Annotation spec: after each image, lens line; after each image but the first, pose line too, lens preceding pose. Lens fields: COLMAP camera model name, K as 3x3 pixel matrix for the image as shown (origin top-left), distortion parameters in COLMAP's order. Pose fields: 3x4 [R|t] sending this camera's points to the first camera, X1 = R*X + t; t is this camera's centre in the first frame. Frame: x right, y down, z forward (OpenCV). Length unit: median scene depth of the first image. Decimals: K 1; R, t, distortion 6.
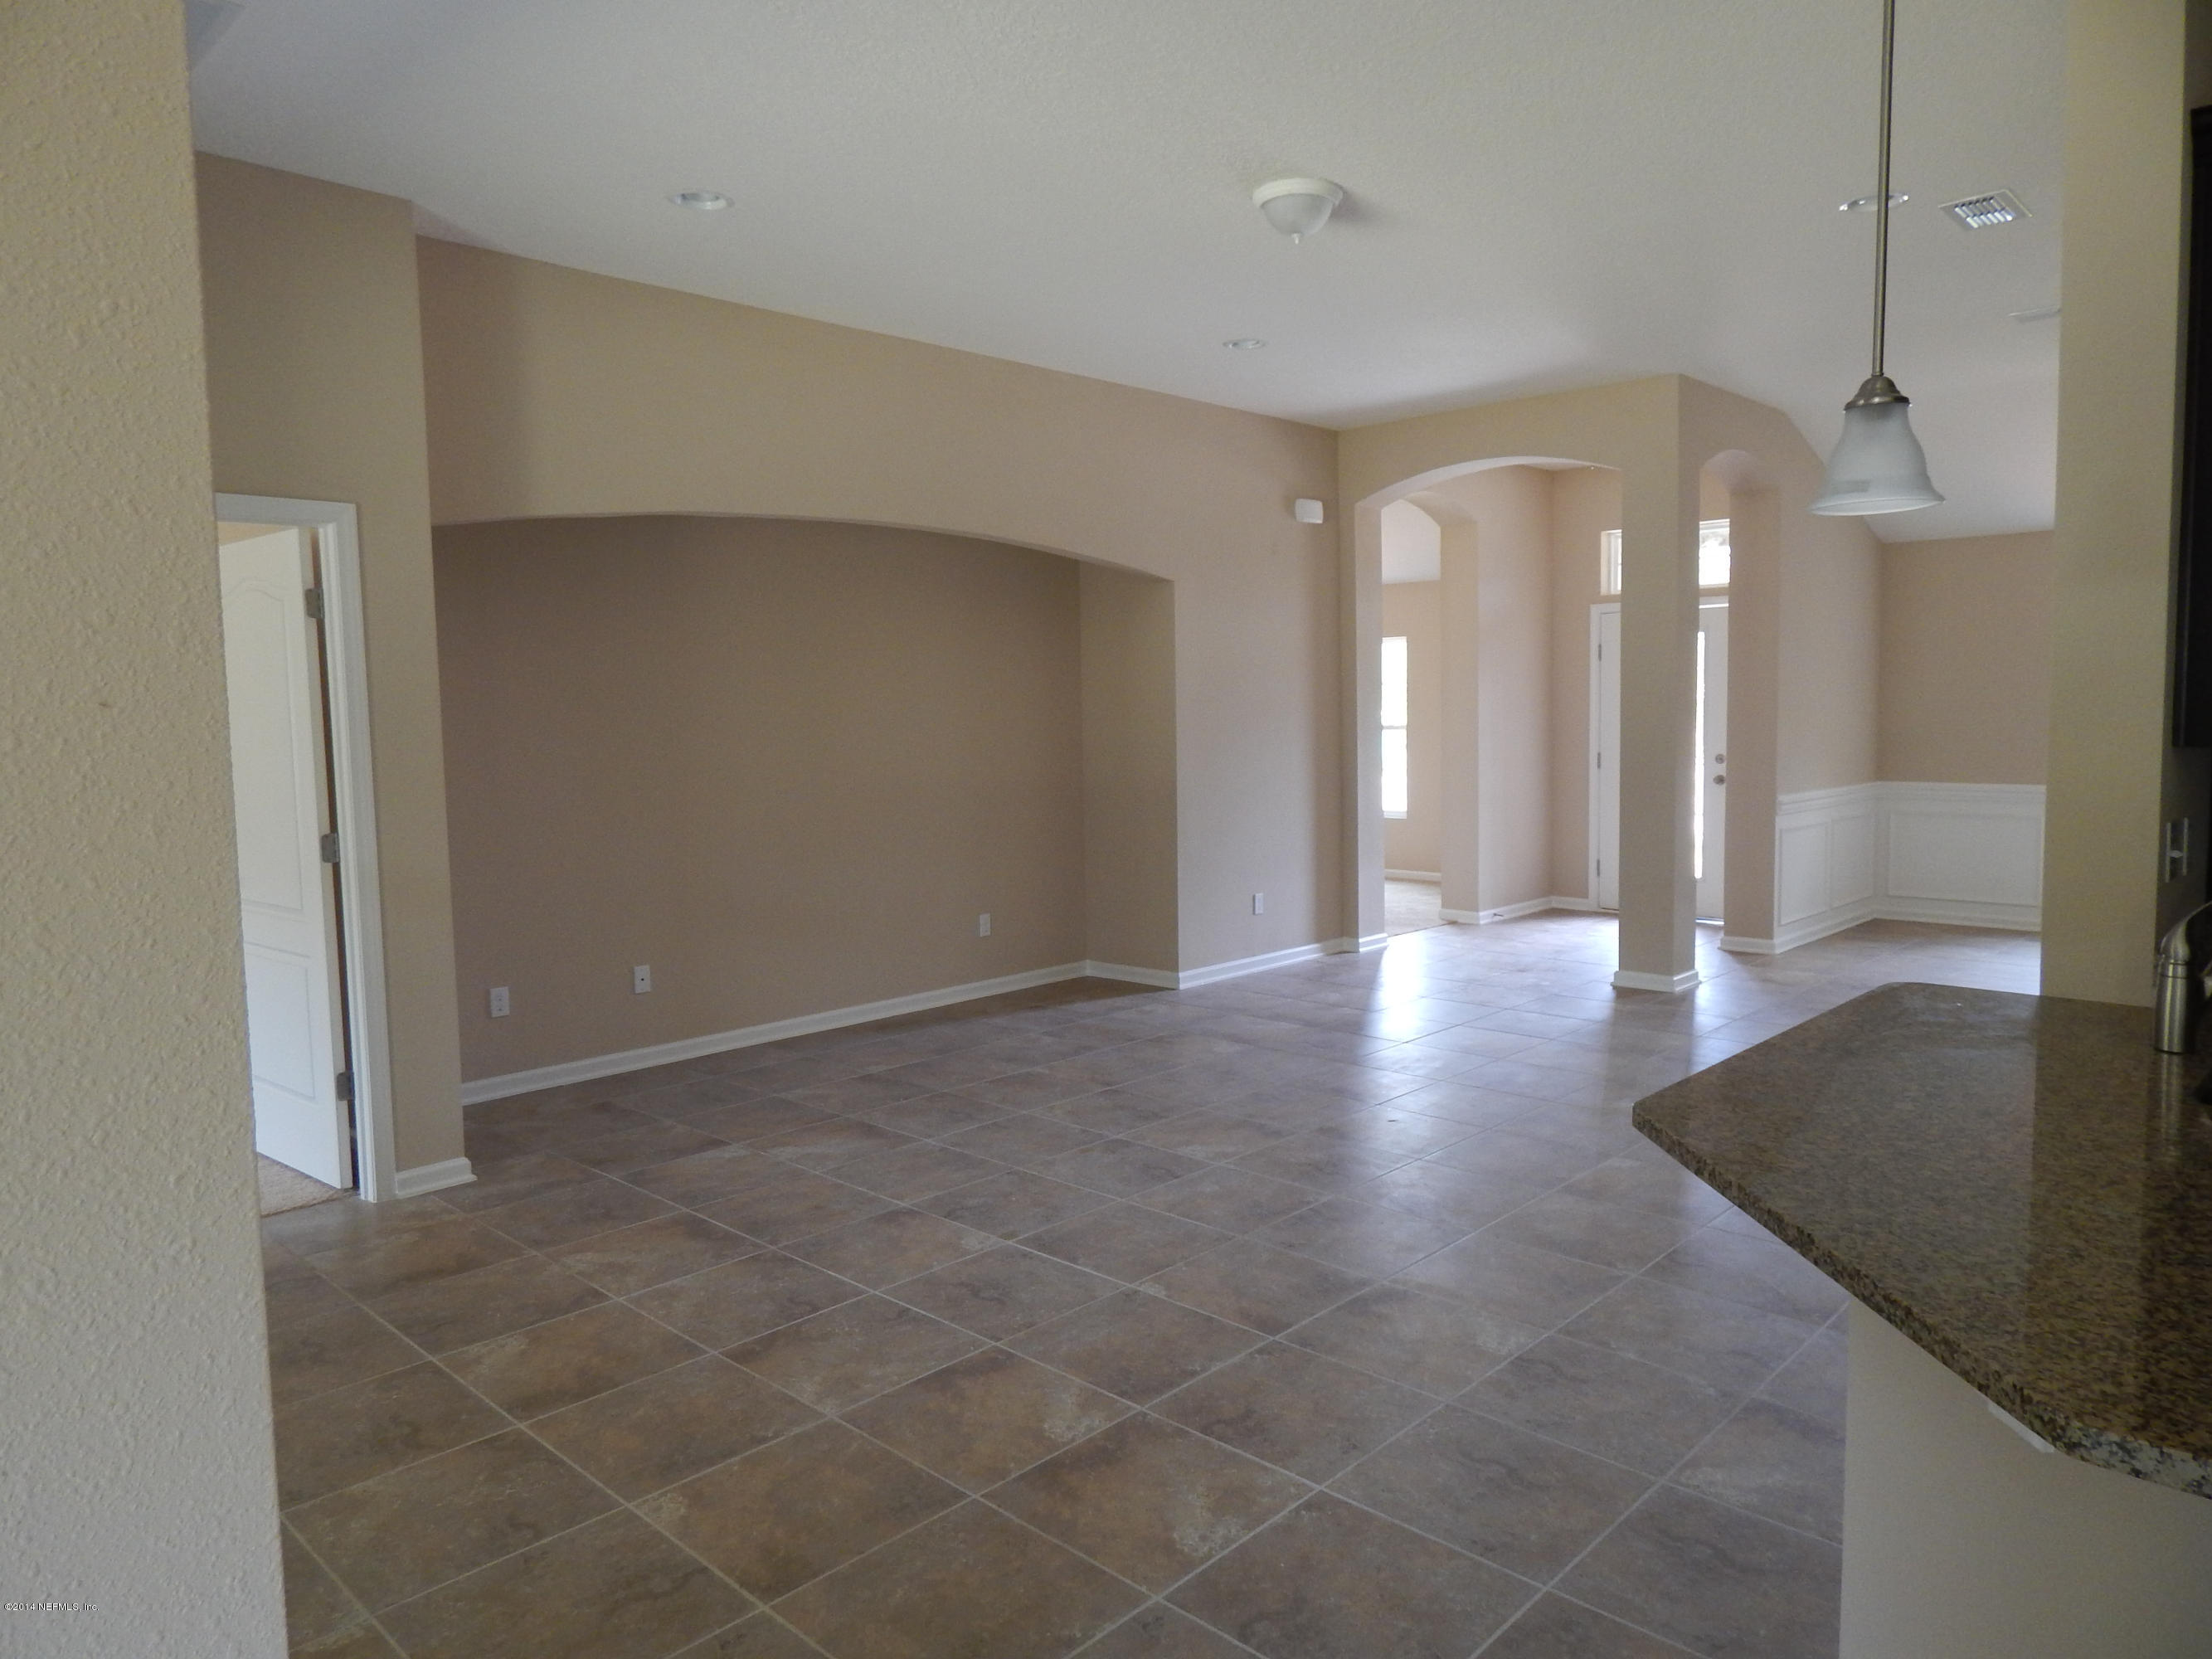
lens RADIAL K [[1452.8, 0, 1110.2], [0, 1452.8, 823.5], [0, 0, 1]] dist [0.000341, -0.008351]
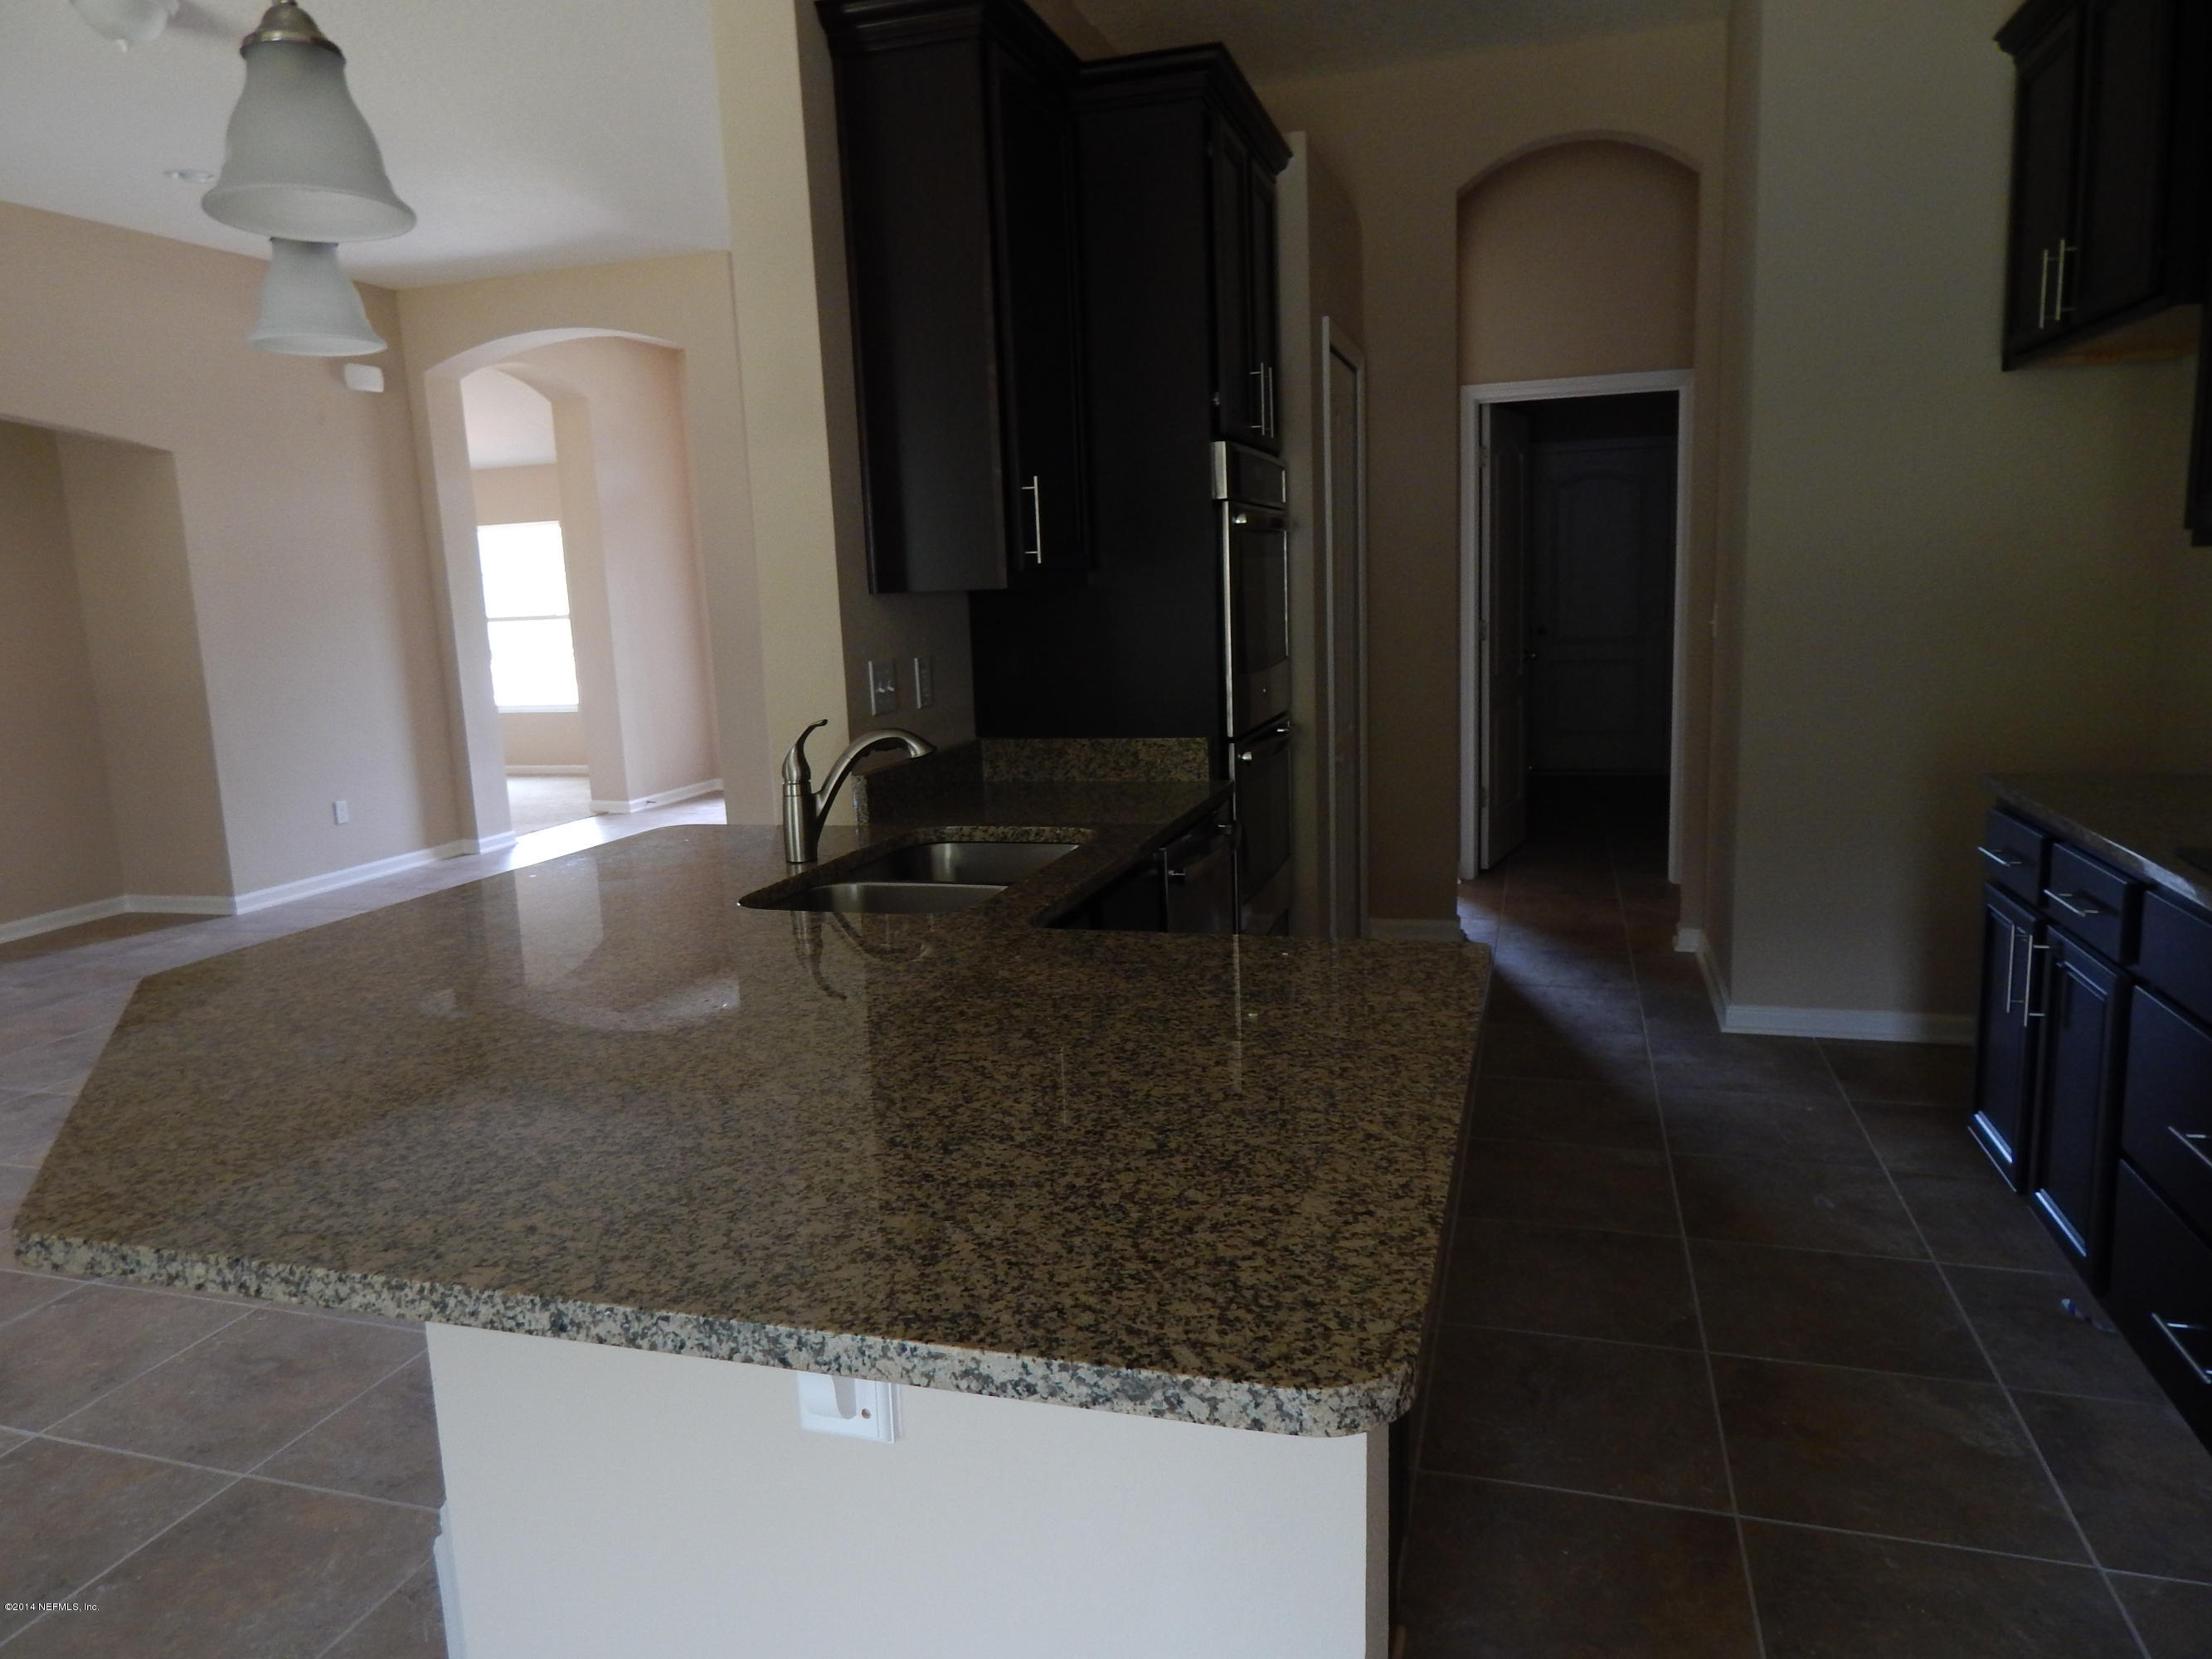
lens RADIAL K [[1452.8, 0, 1094.4], [0, 1452.8, 817.3], [0, 0, 1]] dist [0.000341, -0.008351]
pose [[0.895115, -0.091955, 0.436249, 0.372931], [0.062038, 0.994669, 0.082370, 0.036508], [-0.441498, -0.046666, 0.896048, -0.090094]]
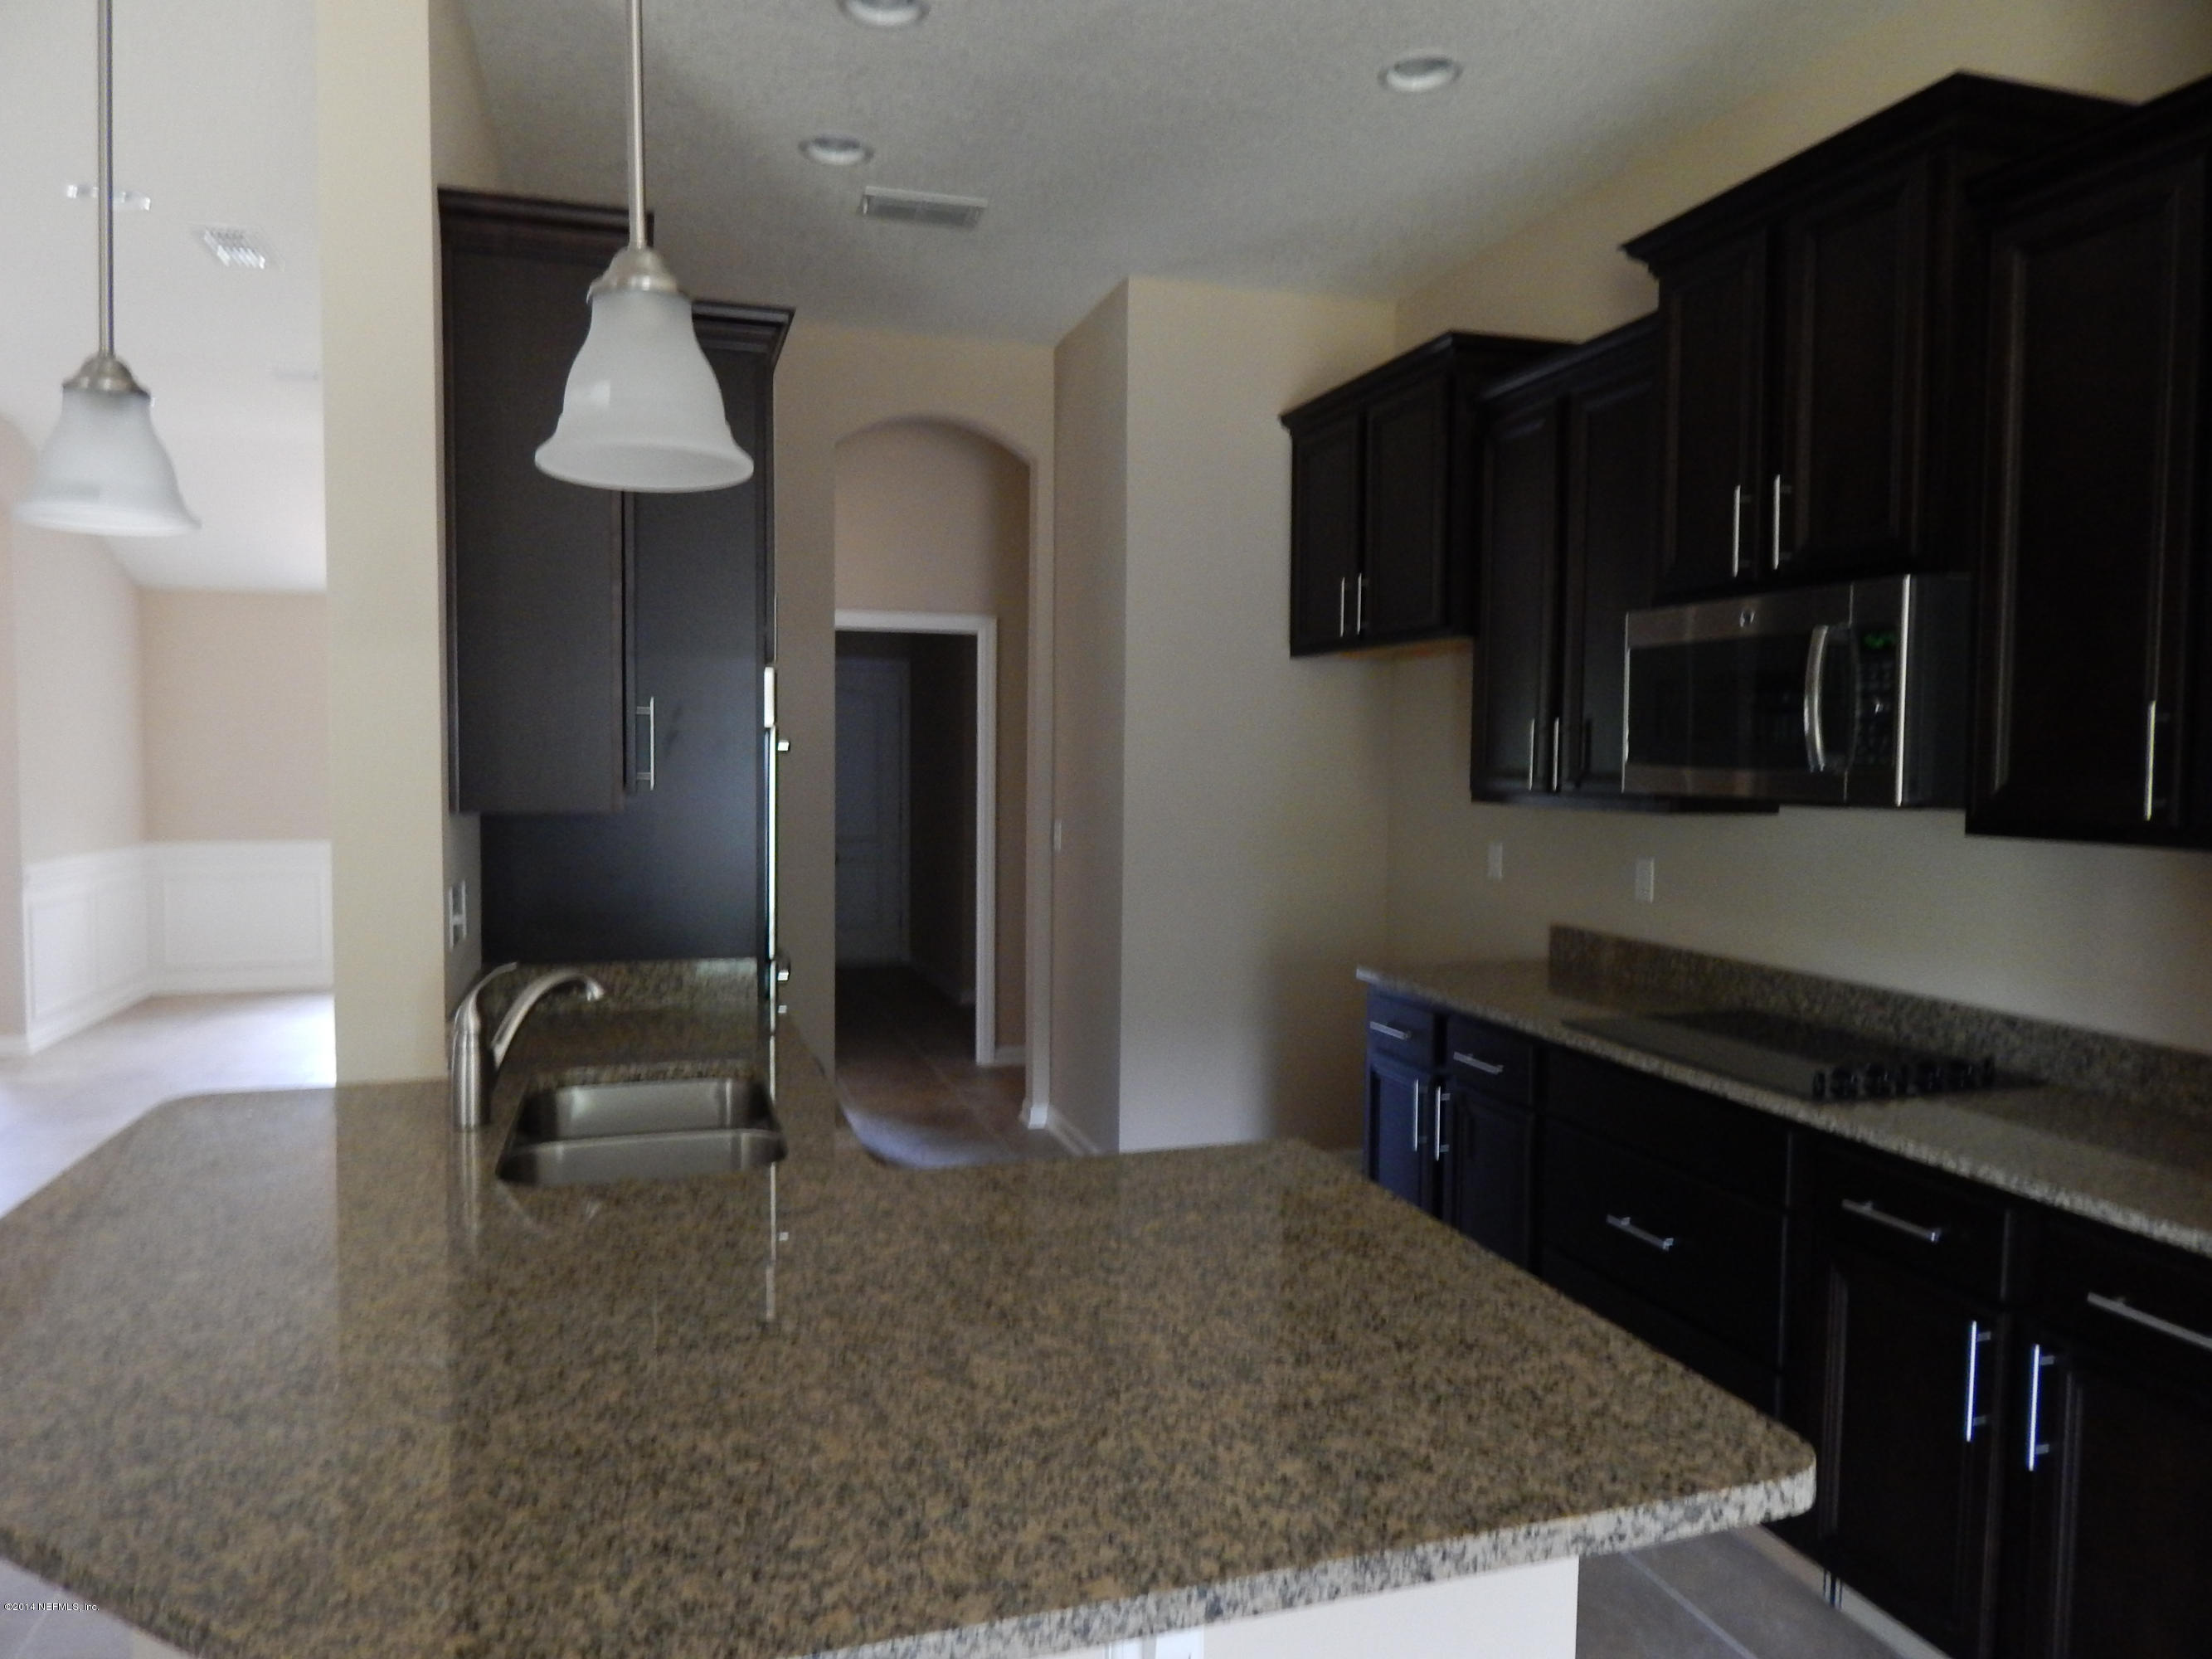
lens RADIAL K [[1452.8, 0, 1099.0], [0, 1452.8, 824.2], [0, 0, 1]] dist [0.000341, -0.008351]
pose [[0.484231, -0.022849, 0.874642, 0.070804], [0.054683, 0.998495, -0.004189, -0.016166], [-0.873230, 0.049856, 0.484751, 0.118847]]
